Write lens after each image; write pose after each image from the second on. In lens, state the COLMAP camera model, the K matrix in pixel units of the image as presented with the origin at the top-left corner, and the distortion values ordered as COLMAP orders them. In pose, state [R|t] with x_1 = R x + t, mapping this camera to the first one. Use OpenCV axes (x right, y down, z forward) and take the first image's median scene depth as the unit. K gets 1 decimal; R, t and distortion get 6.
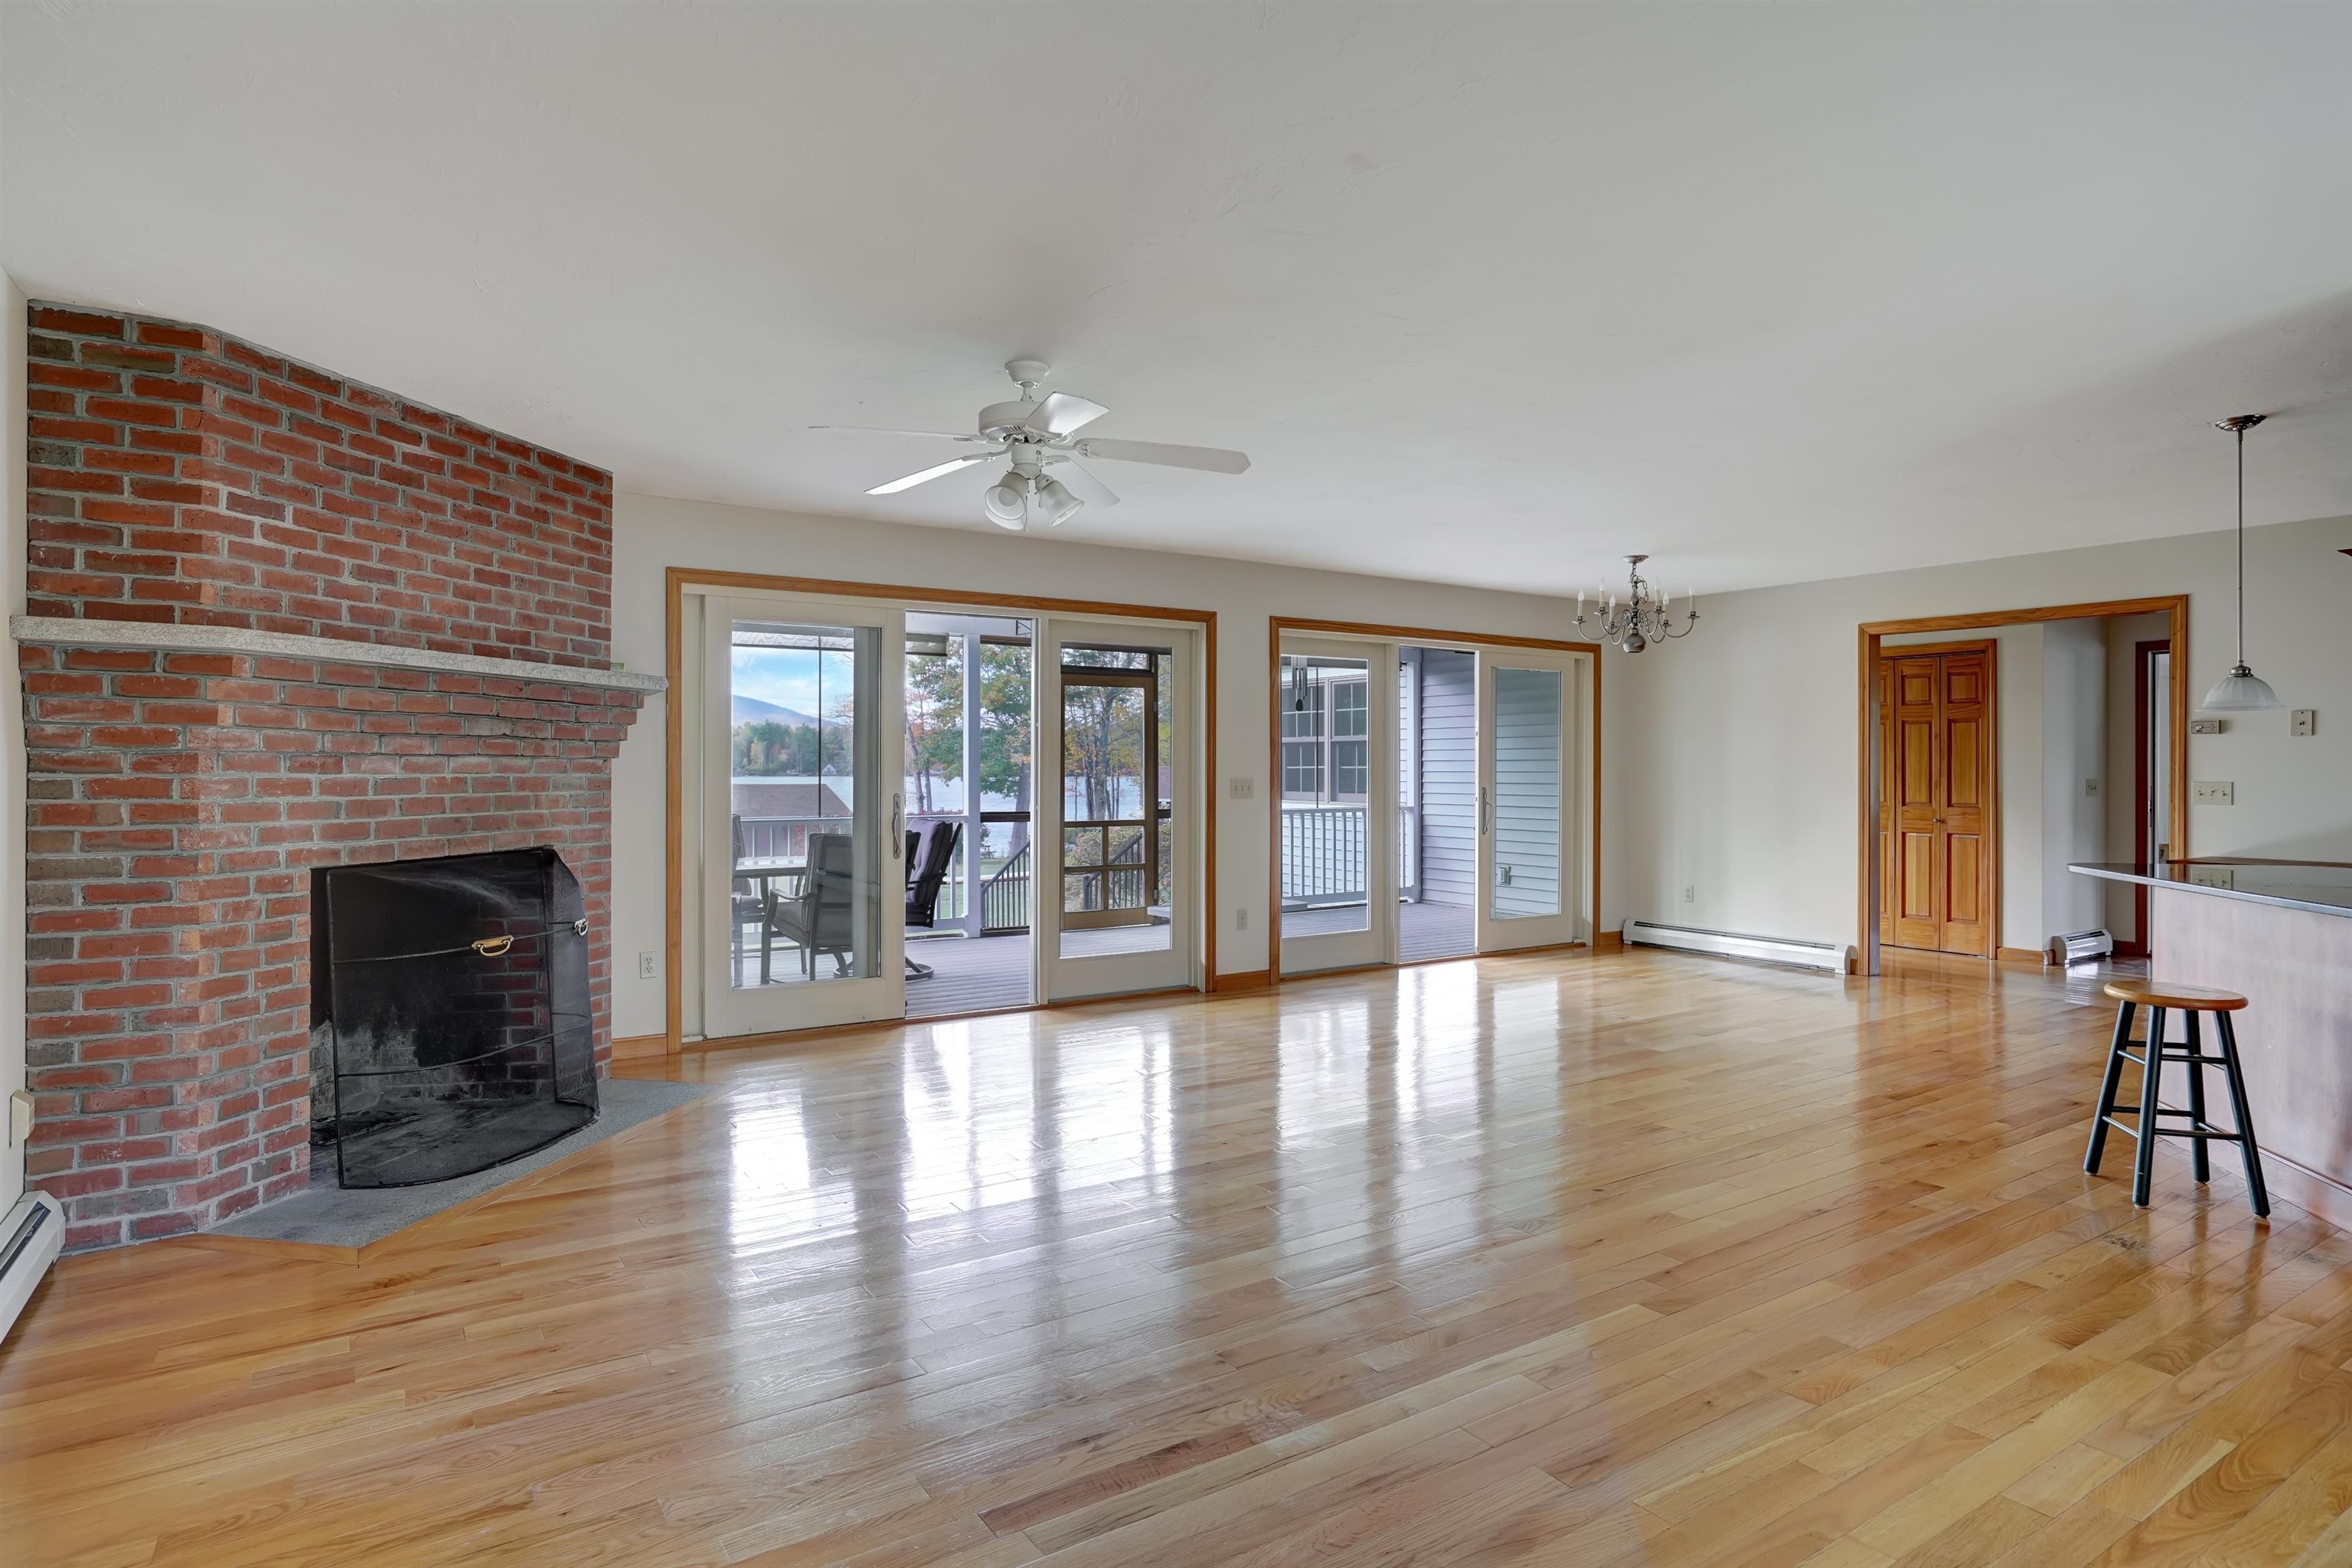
lens RADIAL K [[1224.0, 0, 1169.9], [0, 1224.0, 793.3], [0, 0, 1]] dist [-0.026327, 0.010363]
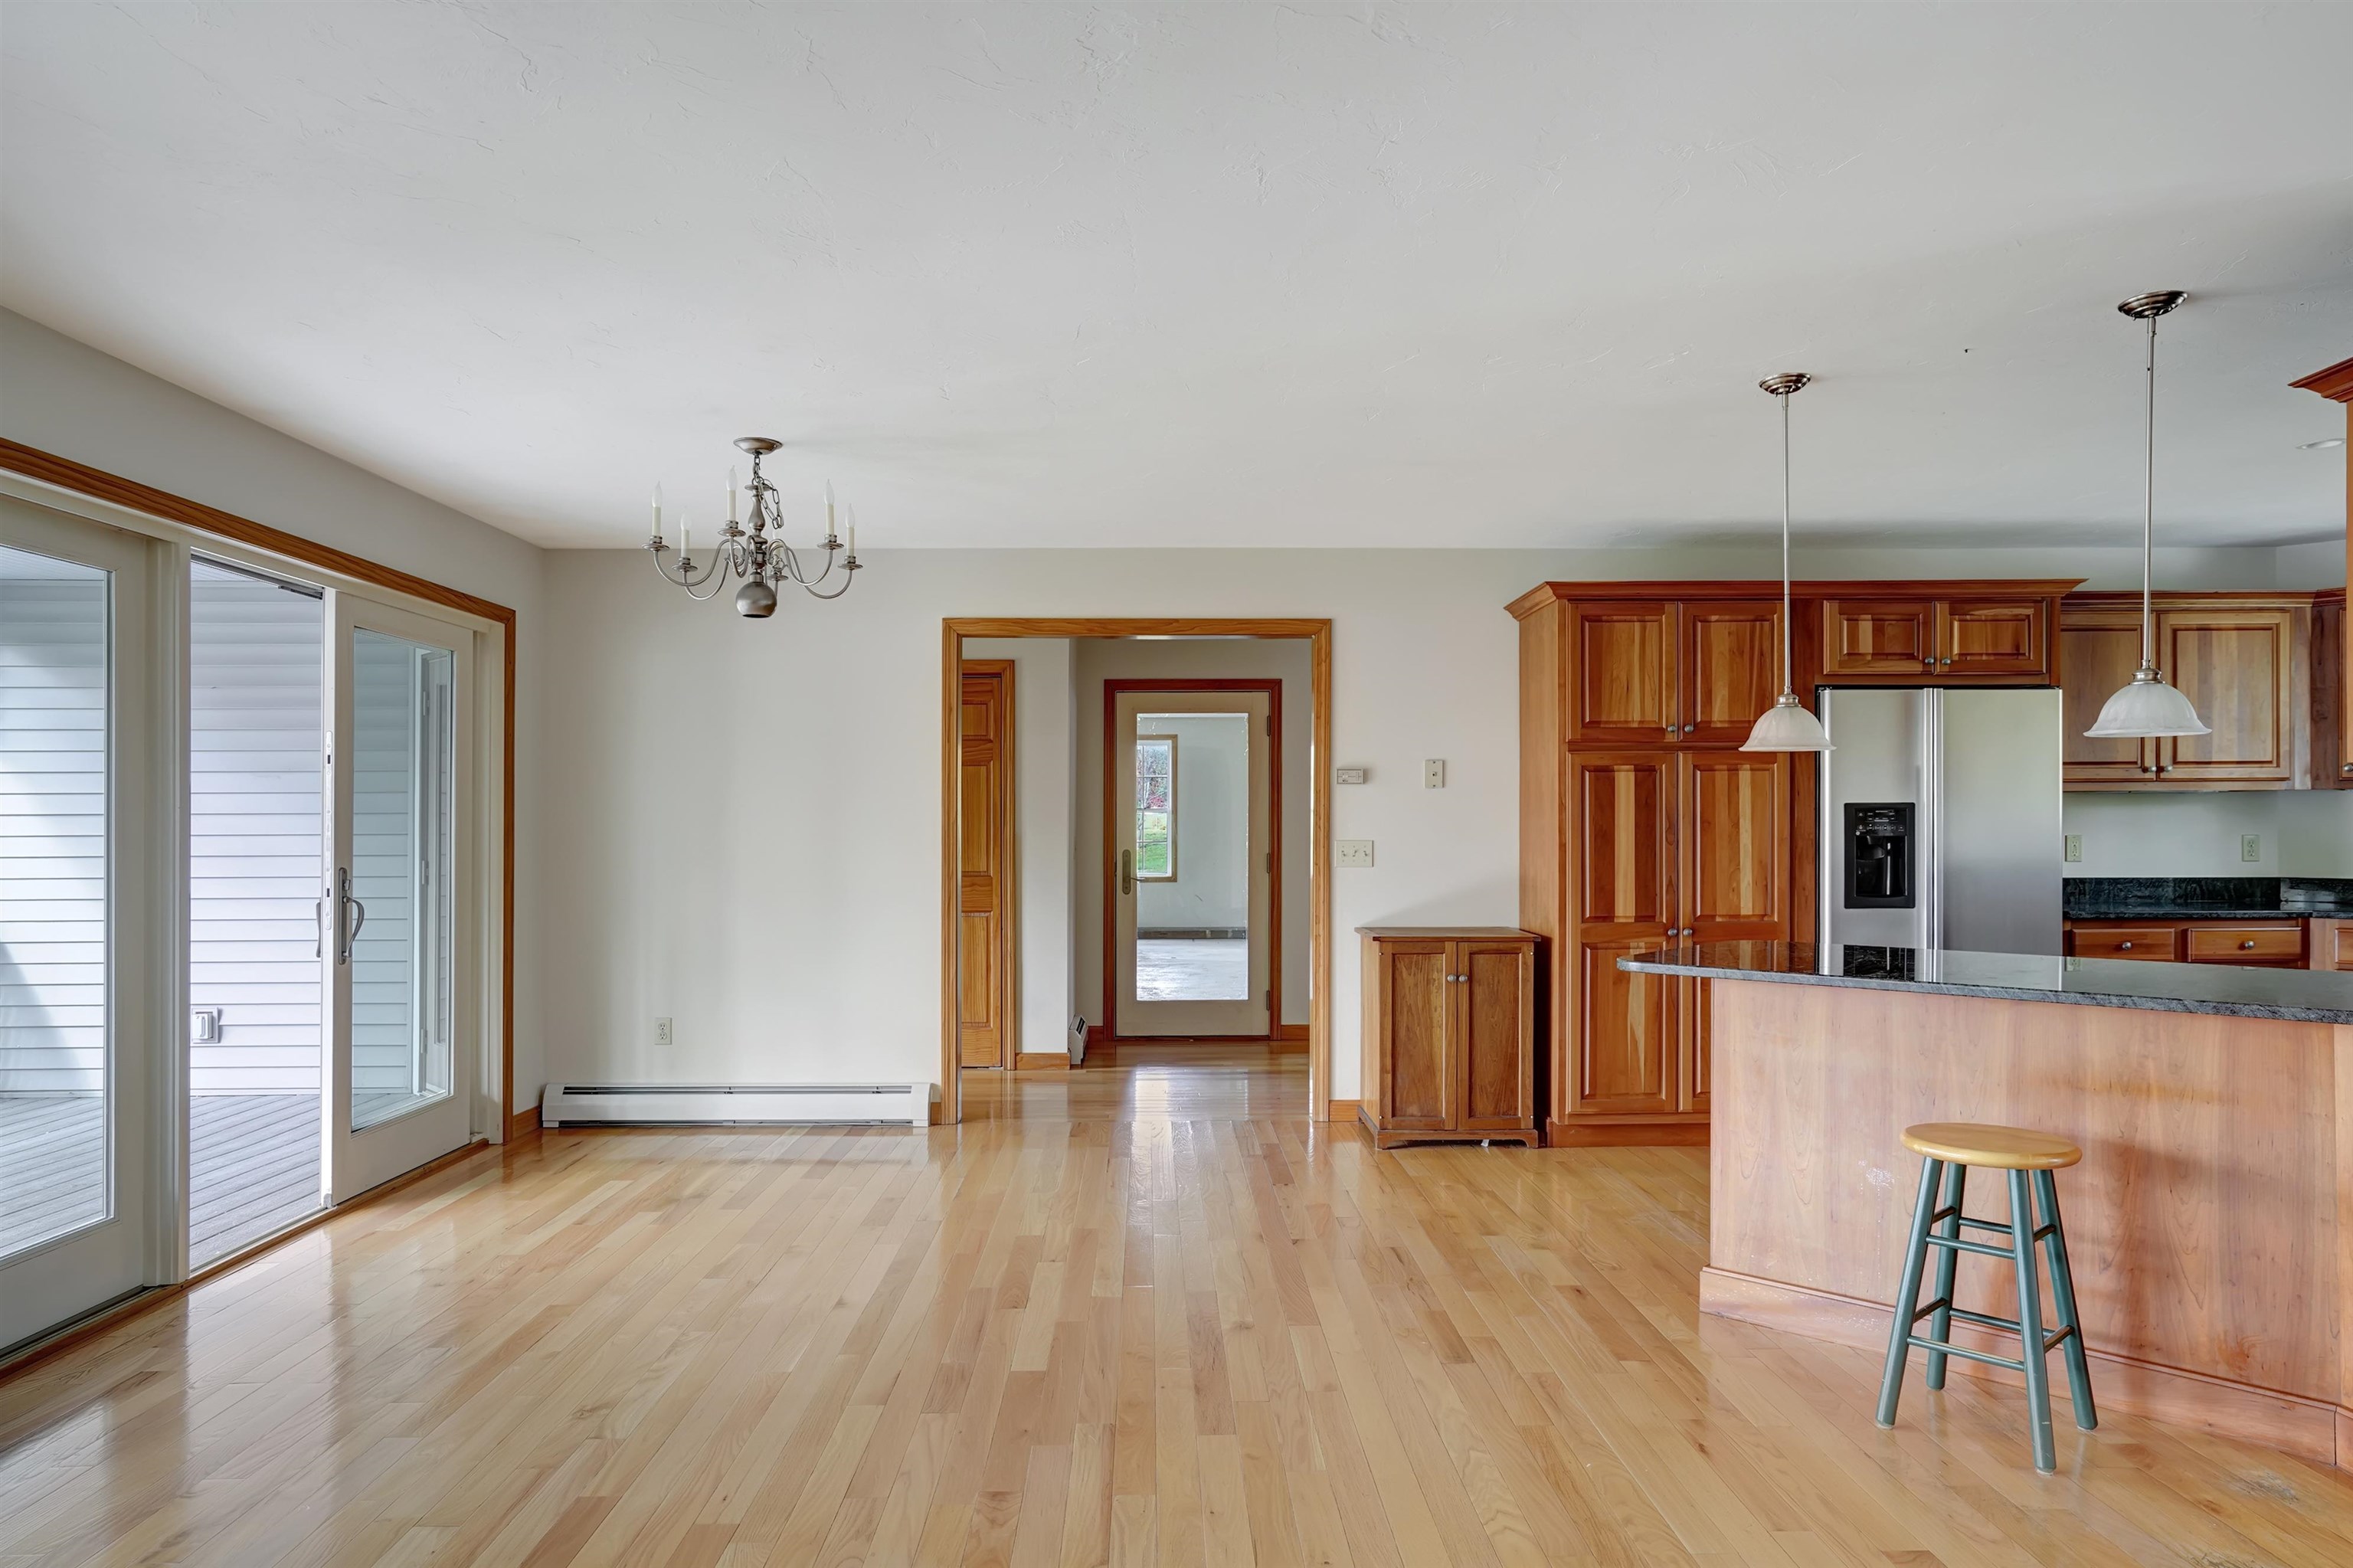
lens RADIAL K [[1474.4, 0, 1174.6], [0, 1474.4, 840.5], [0, 0, 1]] dist [0.010810, 0.007477]
pose [[0.528901, -0.013177, 0.848581, -0.075165], [0.018552, 0.999820, 0.003962, -0.012765], [-0.848481, 0.013648, 0.529050, 0.440029]]
